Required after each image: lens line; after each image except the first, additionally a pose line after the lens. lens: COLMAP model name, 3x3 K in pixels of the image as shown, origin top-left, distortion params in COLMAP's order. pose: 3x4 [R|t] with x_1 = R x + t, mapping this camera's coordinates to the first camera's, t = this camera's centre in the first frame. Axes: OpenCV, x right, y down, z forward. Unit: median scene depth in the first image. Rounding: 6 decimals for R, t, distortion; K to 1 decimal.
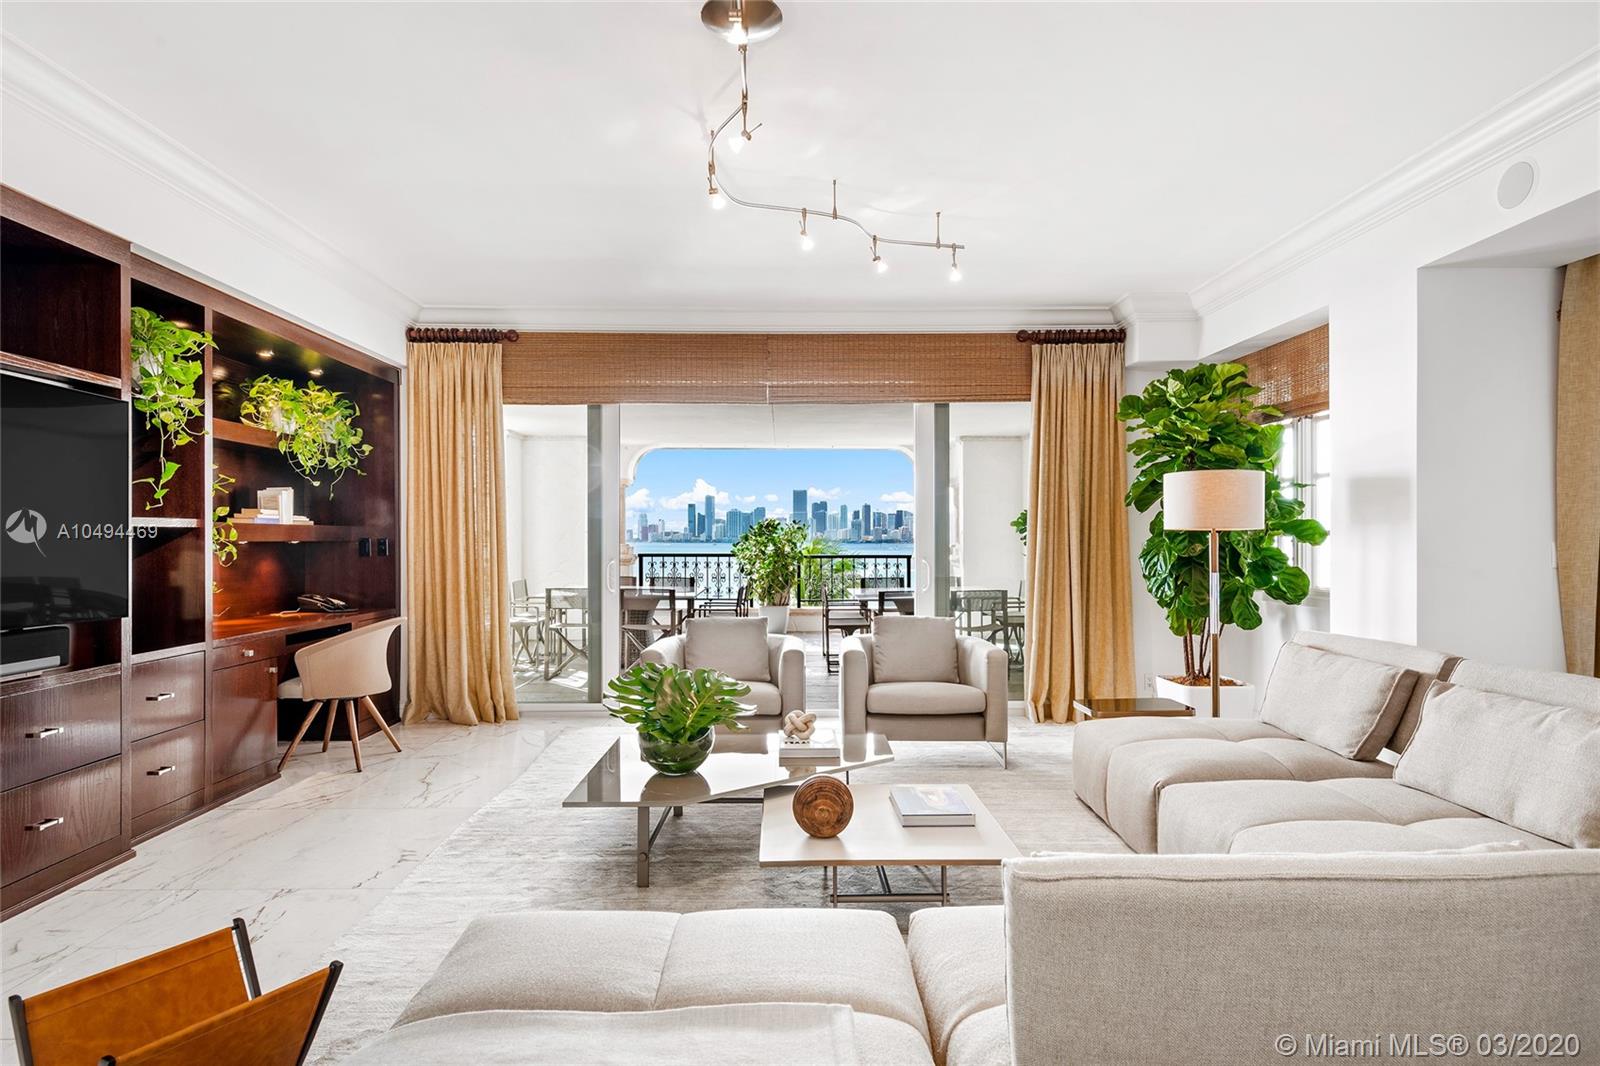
lens RADIAL K [[892.8, 0, 800.0], [0, 892.8, 533.0], [0, 0, 1]] dist [0.003330, -0.000234]
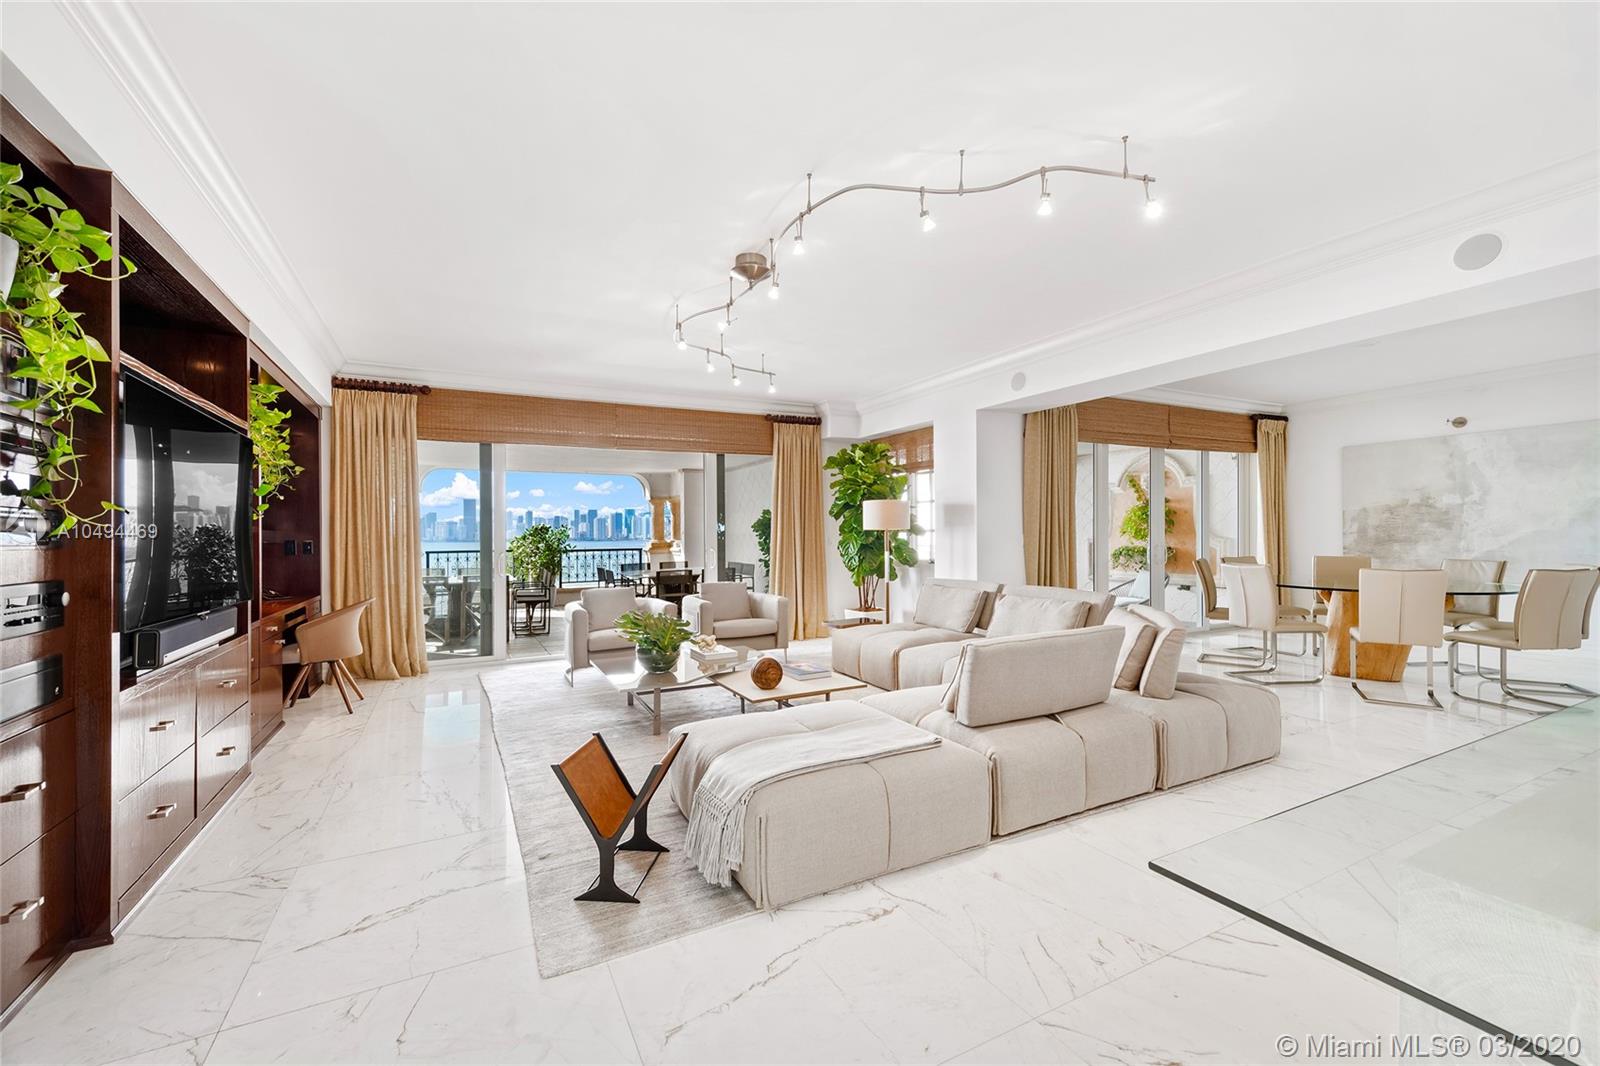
lens RADIAL K [[652.3, 0, 800.0], [0, 652.3, 533.0], [0, 0, 1]] dist [0.001590, 0.000023]
pose [[0.892005, -0.007811, 0.451957, -0.277199], [0.007742, 0.999968, 0.002001, -0.000756], [-0.451958, 0.001715, 0.892037, -0.150887]]
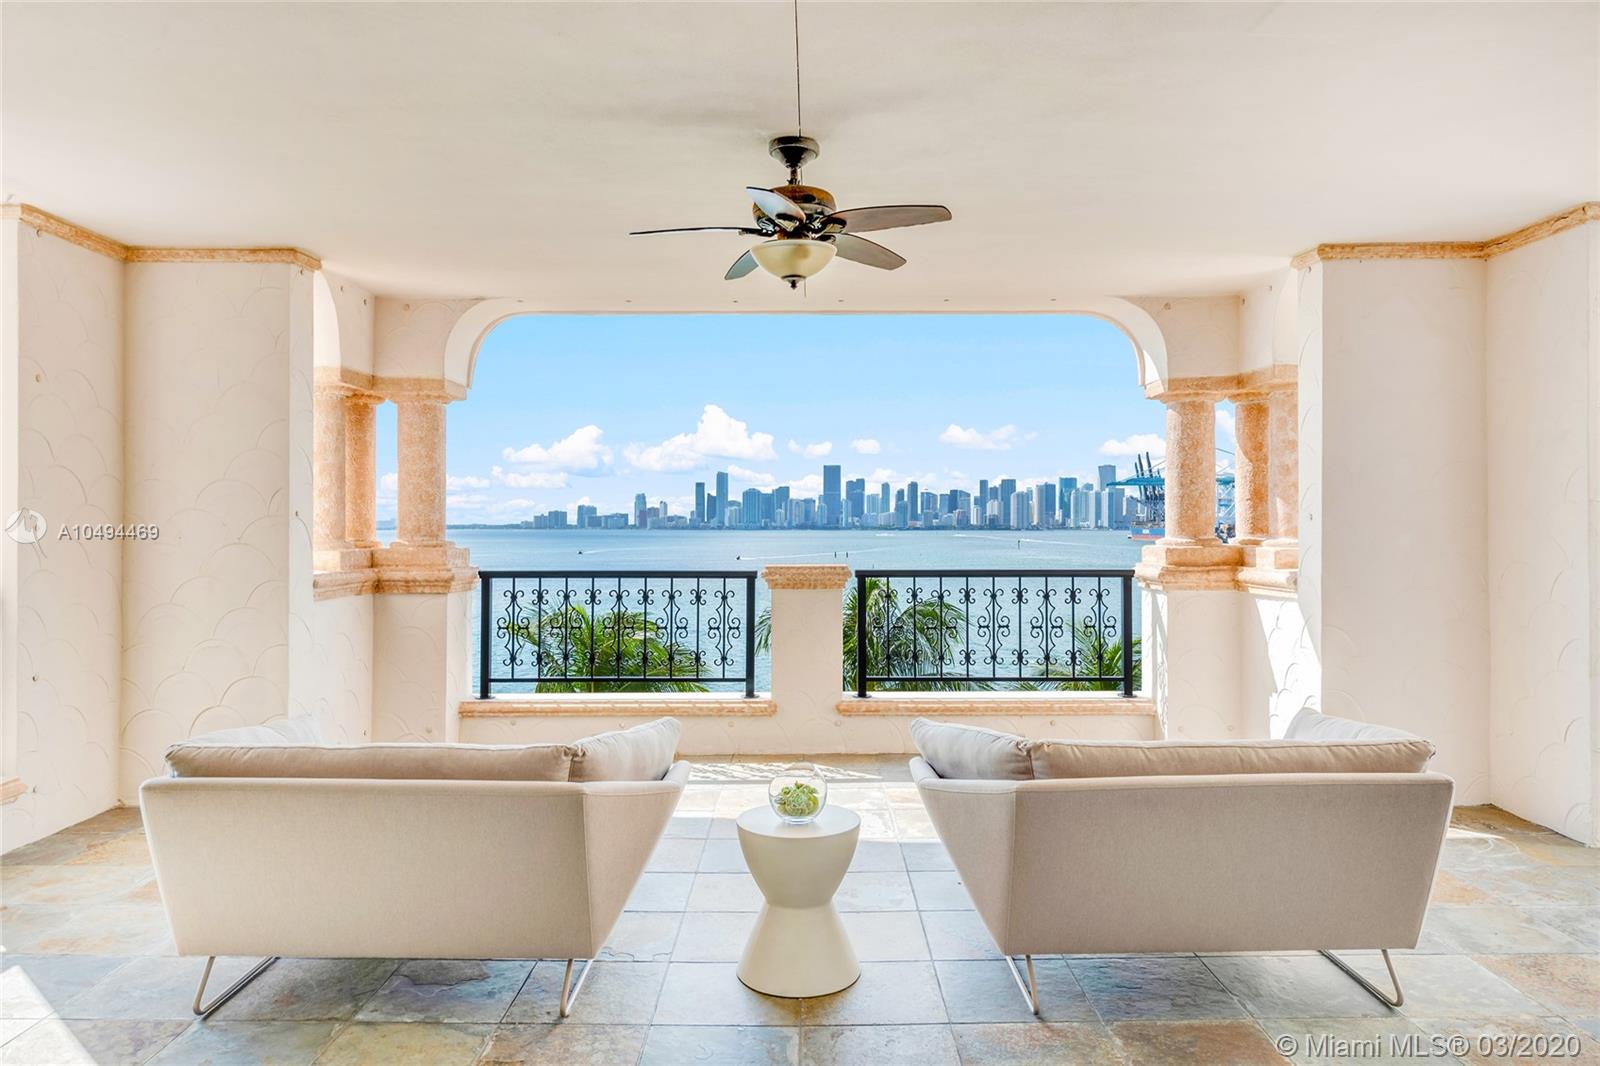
lens RADIAL K [[1098.7, 0, 800.0], [0, 1098.7, 533.0], [0, 0, 1]] dist [-0.000709, -0.000052]
pose [[0.999628, -0.009518, -0.025562, -0.034689], [0.009838, 0.999875, 0.012388, 0.000162], [0.025441, -0.012635, 0.999596, 1.064951]]
